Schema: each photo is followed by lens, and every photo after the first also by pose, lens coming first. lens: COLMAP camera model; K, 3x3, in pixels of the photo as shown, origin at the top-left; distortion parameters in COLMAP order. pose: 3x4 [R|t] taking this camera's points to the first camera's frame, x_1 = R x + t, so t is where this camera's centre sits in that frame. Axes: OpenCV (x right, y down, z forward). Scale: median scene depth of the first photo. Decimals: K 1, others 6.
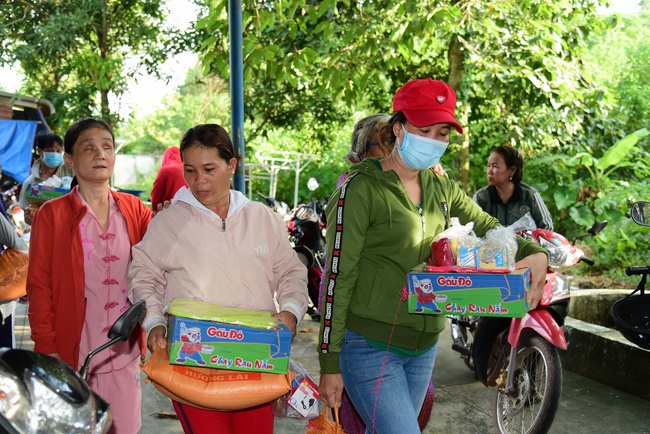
lens RADIAL K [[741.7, 0, 325.0], [0, 741.7, 217.0], [0, 0, 1]] dist [-0.022681, -0.012947]
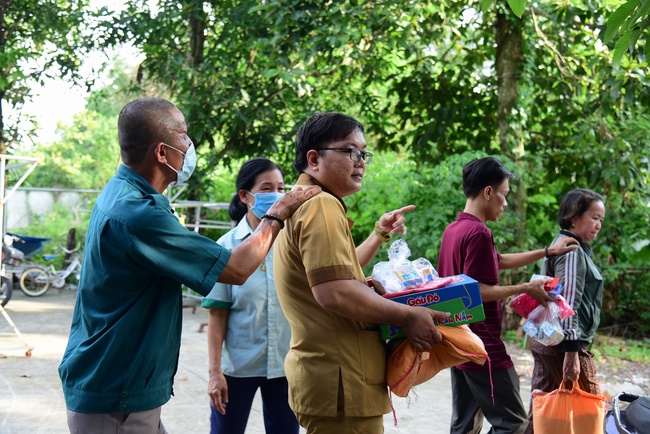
lens RADIAL K [[797.4, 0, 325.0], [0, 797.4, 217.0], [0, 0, 1]] dist [-0.009375, -0.009525]
pose [[0.992714, 0.021790, 0.118505, -0.074005], [-0.014444, 0.997940, -0.062500, -0.012344], [-0.119623, 0.060333, 0.990985, 0.215495]]
